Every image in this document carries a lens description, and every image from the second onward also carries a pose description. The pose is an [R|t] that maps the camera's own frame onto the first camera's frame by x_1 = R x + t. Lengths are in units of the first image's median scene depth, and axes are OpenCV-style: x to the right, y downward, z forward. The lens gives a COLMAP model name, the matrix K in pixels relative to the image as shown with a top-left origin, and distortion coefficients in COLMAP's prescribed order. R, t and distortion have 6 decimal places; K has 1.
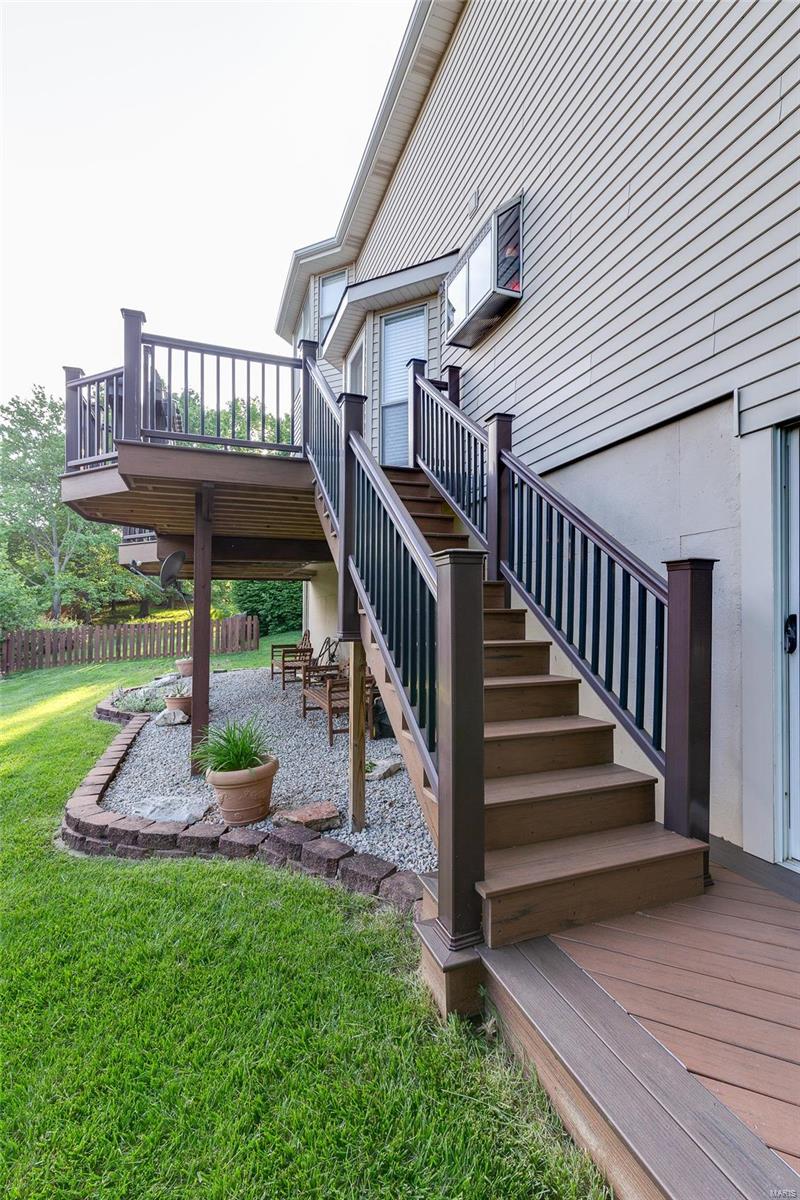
lens RADIAL K [[526.0, 0, 396.2], [0, 526.0, 598.9], [0, 0, 1]] dist [0.010256, -0.000020]
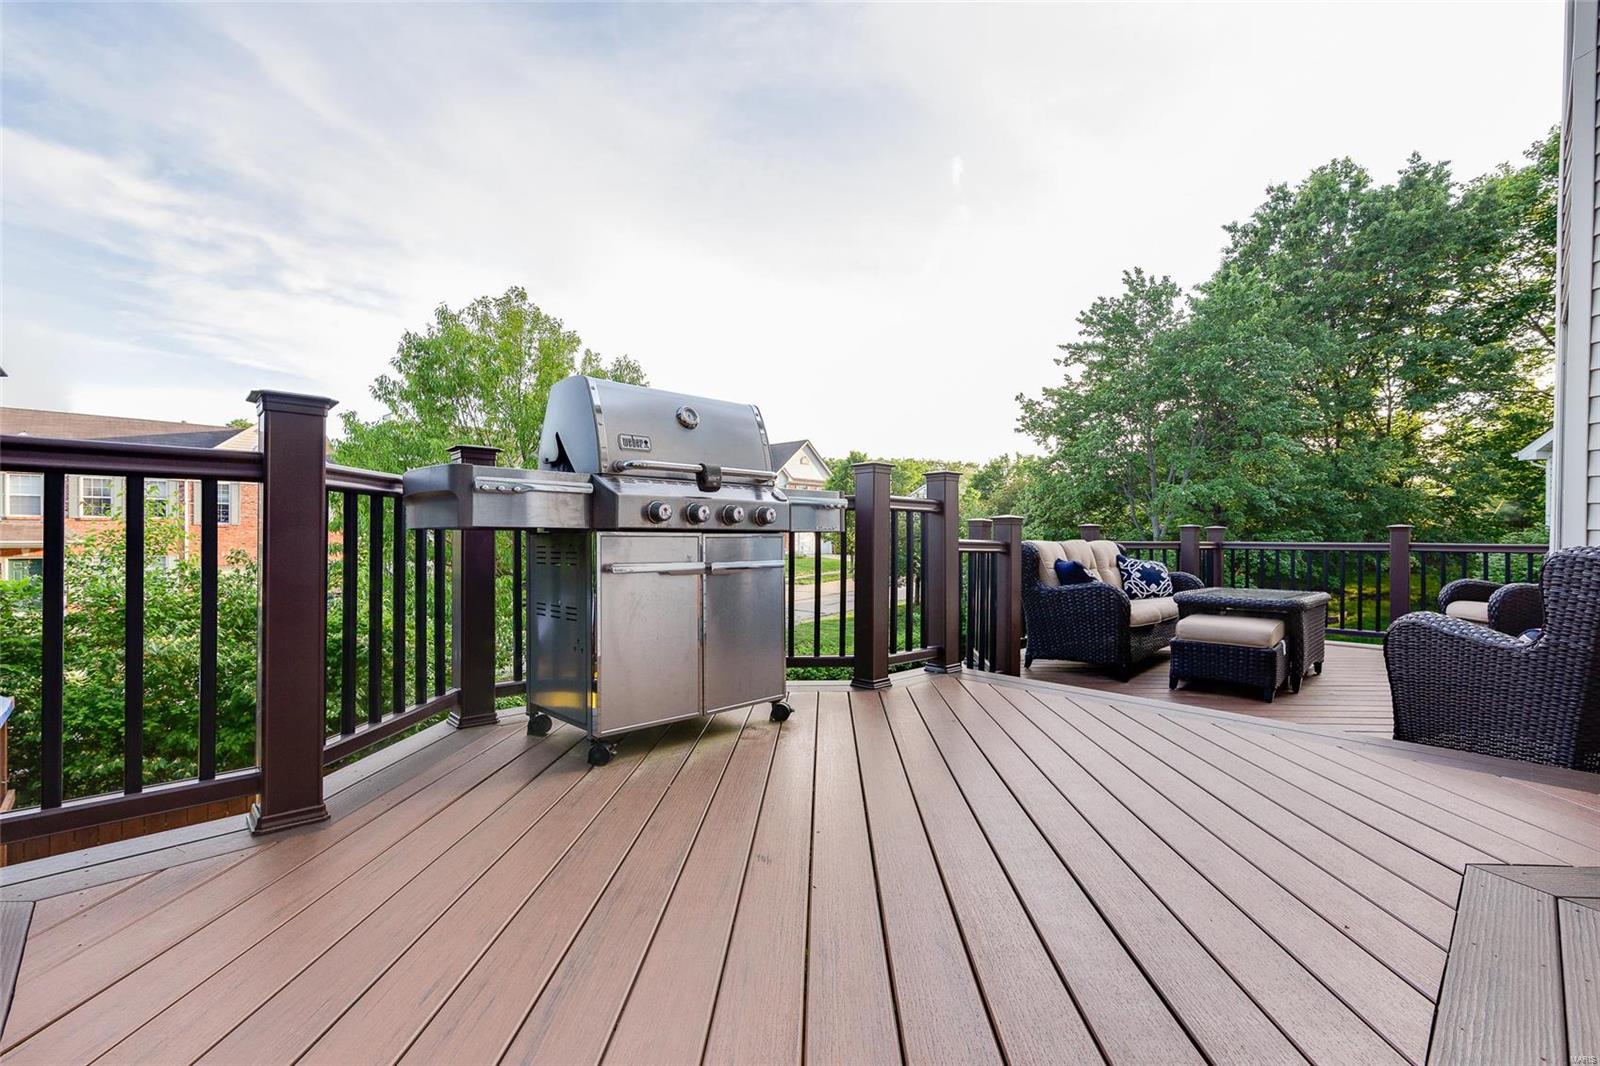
lens RADIAL K [[702.6, 0, 800.0], [0, 702.6, 533.0], [0, 0, 1]] dist [0.001345, 0.000427]
pose [[0.407848, 0.005397, -0.913034, -0.015152], [0.018402, 0.999731, 0.014130, -0.337898], [0.912864, -0.022565, 0.407639, 0.915830]]
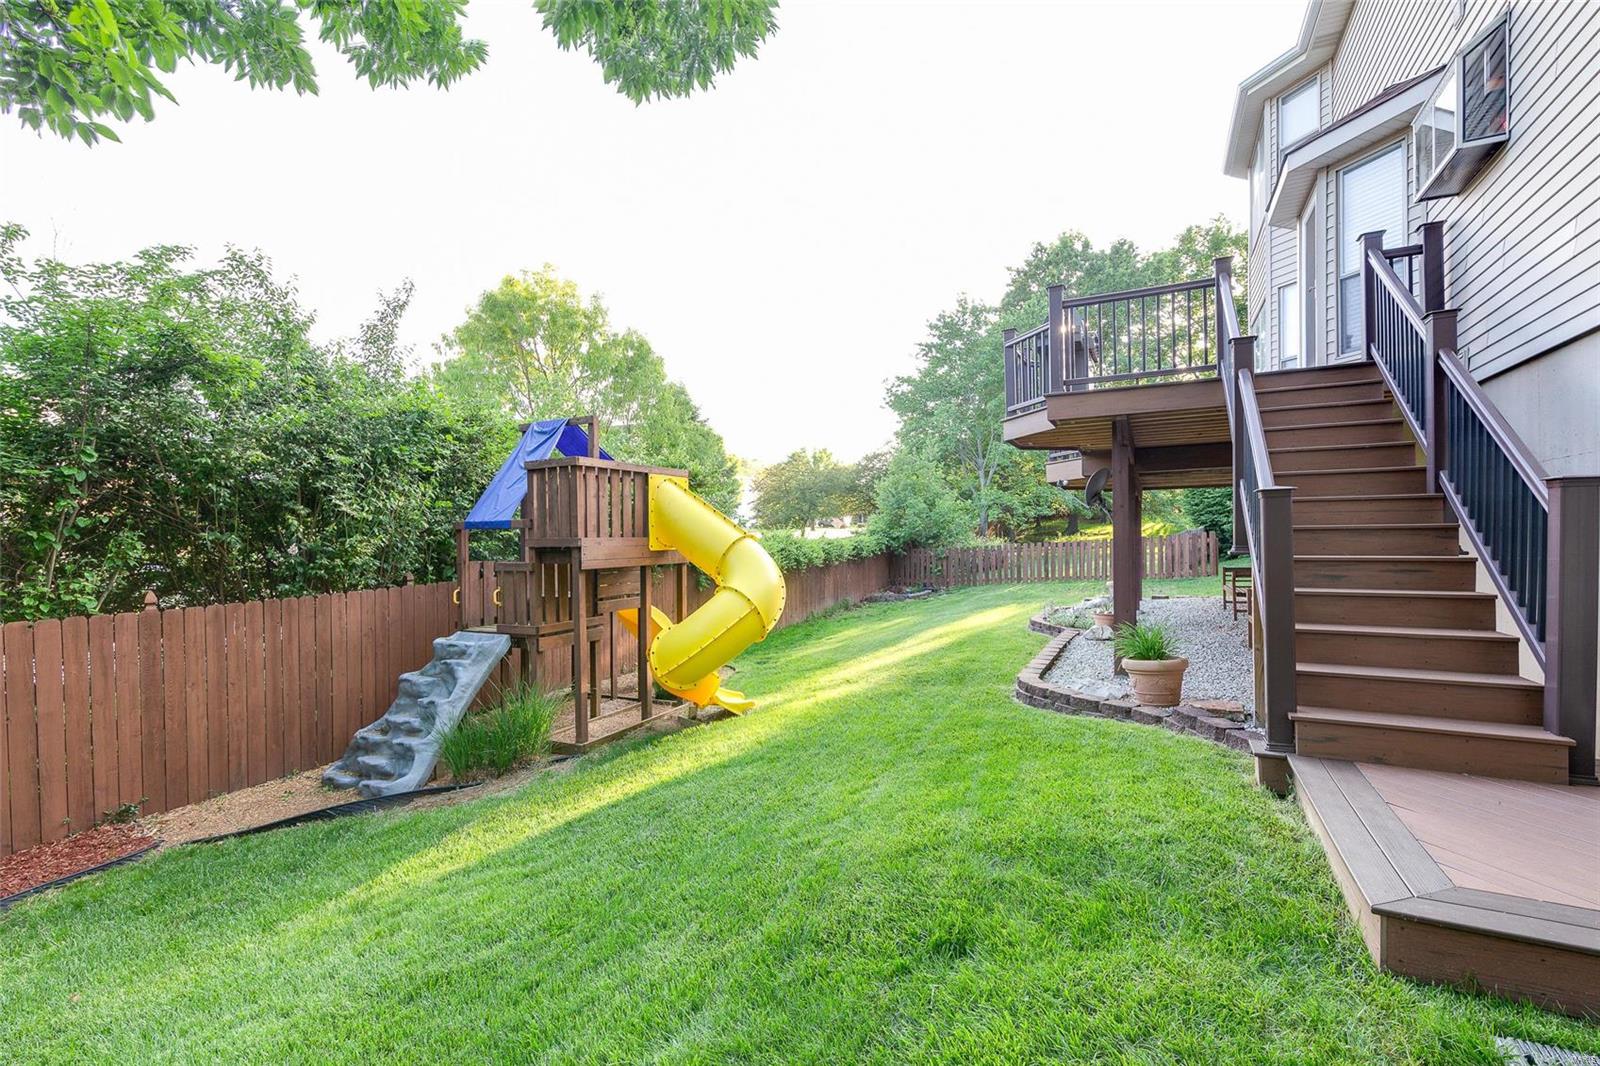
lens RADIAL K [[702.6, 0, 800.0], [0, 702.6, 533.0], [0, 0, 1]] dist [0.001345, 0.000427]
pose [[0.684335, -0.008171, -0.729122, 0.208138], [0.032708, 0.999275, 0.019500, -0.015695], [0.728434, -0.037193, 0.684106, -0.422682]]
